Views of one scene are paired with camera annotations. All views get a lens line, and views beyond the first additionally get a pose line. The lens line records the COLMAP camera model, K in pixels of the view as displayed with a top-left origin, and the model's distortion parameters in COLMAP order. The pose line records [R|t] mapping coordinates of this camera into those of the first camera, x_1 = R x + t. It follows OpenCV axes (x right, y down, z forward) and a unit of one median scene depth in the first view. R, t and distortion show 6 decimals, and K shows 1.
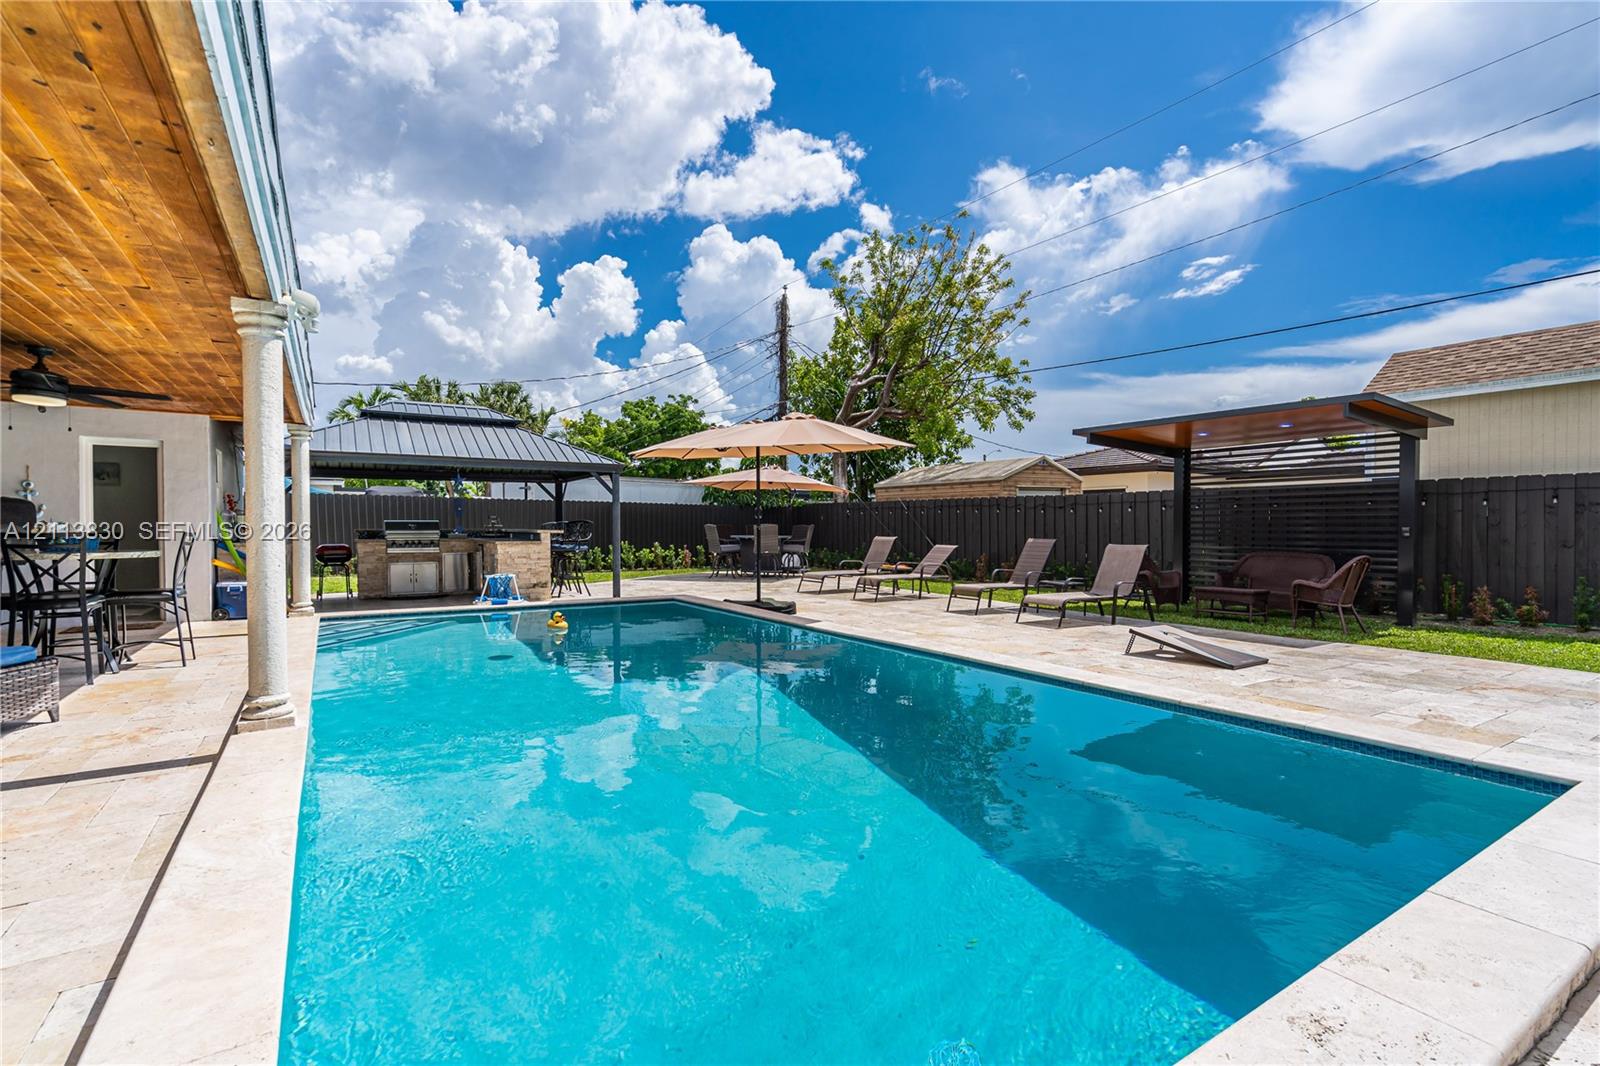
lens RADIAL K [[731.3, 0, 790.6], [0, 731.3, 531.4], [0, 0, 1]] dist [-0.000565, 0.000438]
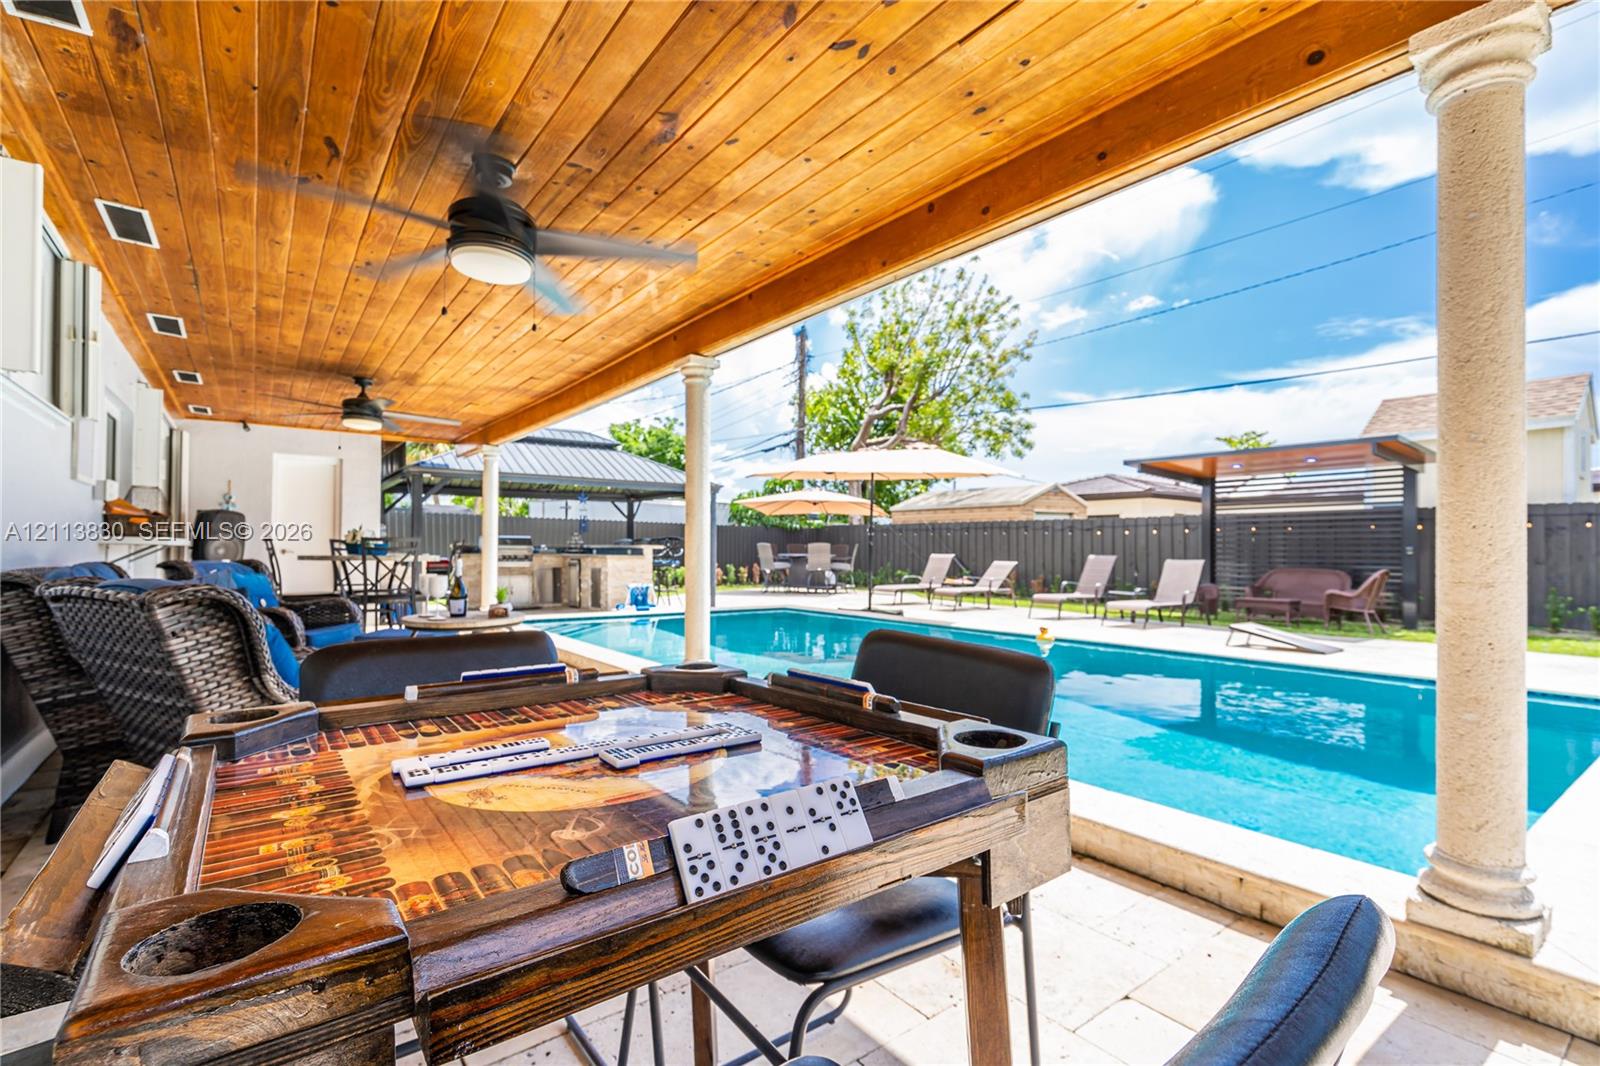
lens RADIAL K [[734.3, 0, 799.3], [0, 734.3, 539.0], [0, 0, 1]] dist [0.000196, 0.000205]
pose [[0.997315, 0.007309, 0.072867, -0.108829], [-0.005675, 0.999728, -0.022601, 0.006631], [-0.073012, 0.022127, 0.997086, -0.054464]]
